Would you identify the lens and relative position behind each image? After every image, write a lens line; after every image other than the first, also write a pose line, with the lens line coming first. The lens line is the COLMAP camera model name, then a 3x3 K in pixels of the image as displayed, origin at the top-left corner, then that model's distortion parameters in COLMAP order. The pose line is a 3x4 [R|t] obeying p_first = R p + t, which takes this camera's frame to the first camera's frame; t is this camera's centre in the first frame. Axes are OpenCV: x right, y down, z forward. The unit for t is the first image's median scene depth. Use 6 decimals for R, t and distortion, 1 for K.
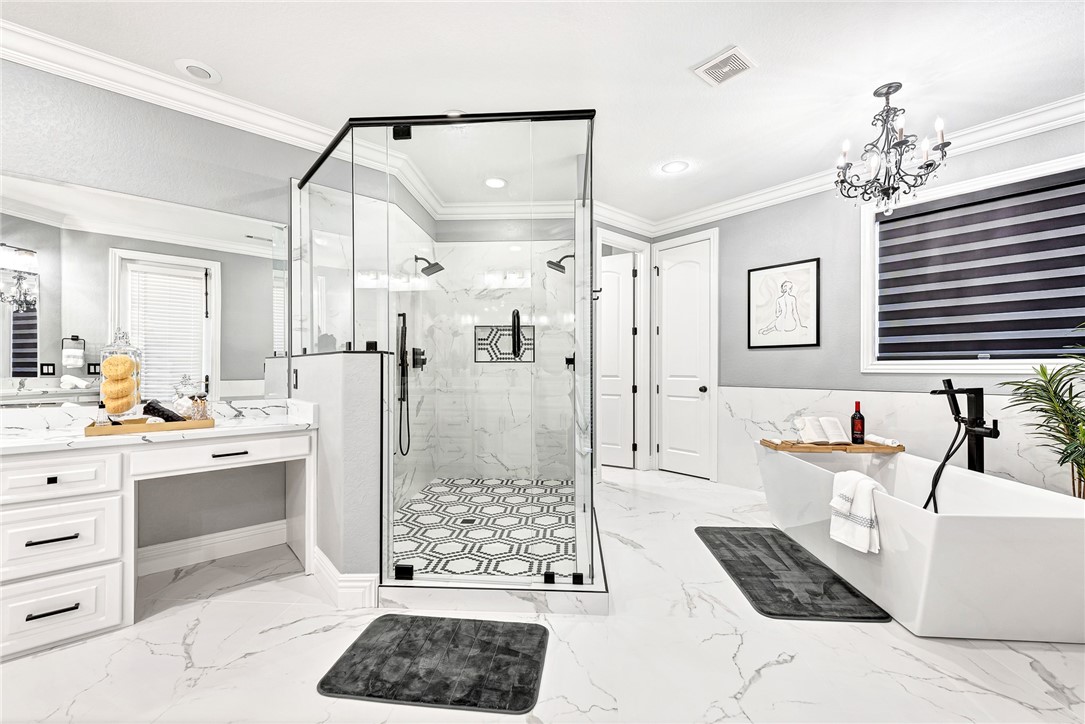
lens RADIAL K [[436.2, 0, 542.5], [0, 436.2, 362.0], [0, 0, 1]] dist [0.002618, 0.000159]
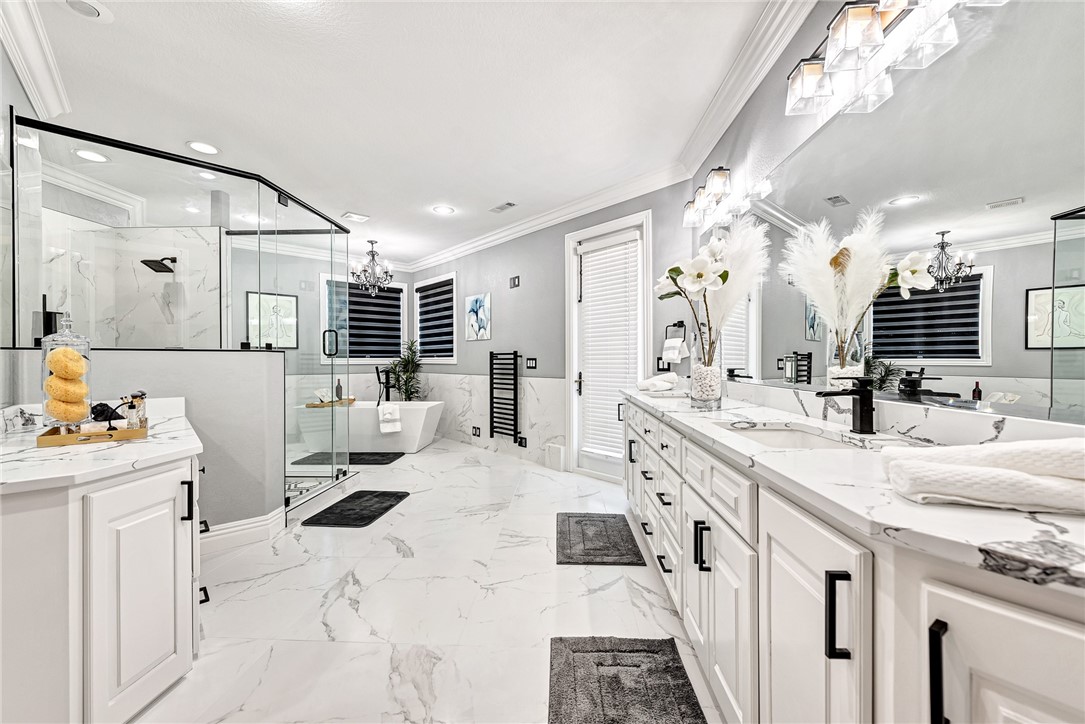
lens RADIAL K [[436.2, 0, 542.5], [0, 436.2, 362.0], [0, 0, 1]] dist [0.002618, 0.000159]
pose [[-0.015137, -0.005633, 0.999870, -1.463898], [-0.008428, 0.999949, 0.005506, -0.004852], [-0.999850, -0.008343, -0.015183, 0.132592]]
